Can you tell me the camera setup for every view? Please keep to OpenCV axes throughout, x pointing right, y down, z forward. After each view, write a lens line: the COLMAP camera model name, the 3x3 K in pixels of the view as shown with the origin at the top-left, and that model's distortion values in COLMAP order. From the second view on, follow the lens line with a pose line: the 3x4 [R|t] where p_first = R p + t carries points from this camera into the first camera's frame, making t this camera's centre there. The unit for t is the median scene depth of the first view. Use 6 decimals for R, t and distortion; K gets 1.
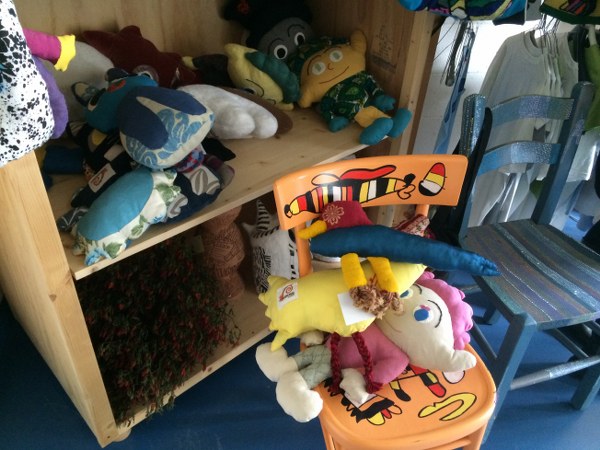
lens RADIAL K [[498.2, 0, 300.0], [0, 498.2, 225.0], [0, 0, 1]] dist [0.056299, -0.004314]
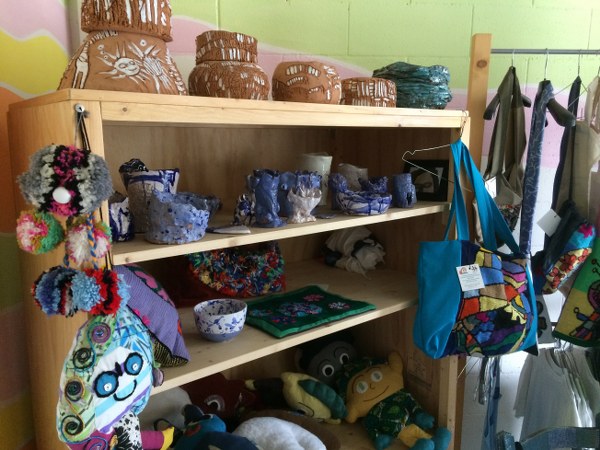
lens RADIAL K [[498.2, 0, 300.0], [0, 498.2, 225.0], [0, 0, 1]] dist [0.056299, -0.004314]
pose [[0.995851, -0.036262, -0.083457, 0.005456], [-0.004752, 0.895190, -0.445659, -0.134769], [0.090870, 0.444207, 0.891304, -0.192842]]
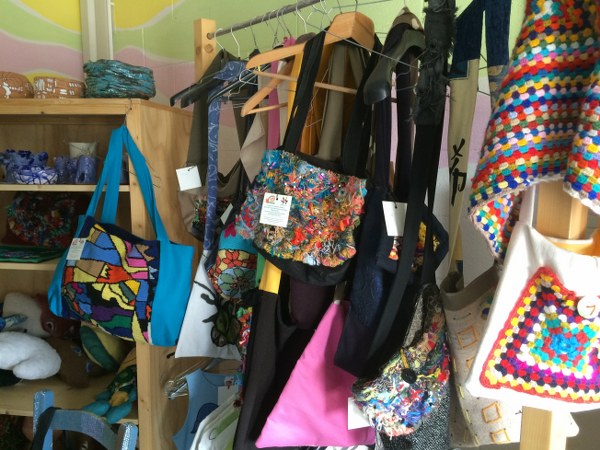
lens RADIAL K [[498.2, 0, 300.0], [0, 498.2, 225.0], [0, 0, 1]] dist [0.056299, -0.004314]
pose [[0.606456, 0.051032, -0.793478, 1.720132], [-0.448292, 0.846150, -0.288211, -0.501425], [0.656693, 0.530497, 0.536029, 0.630461]]
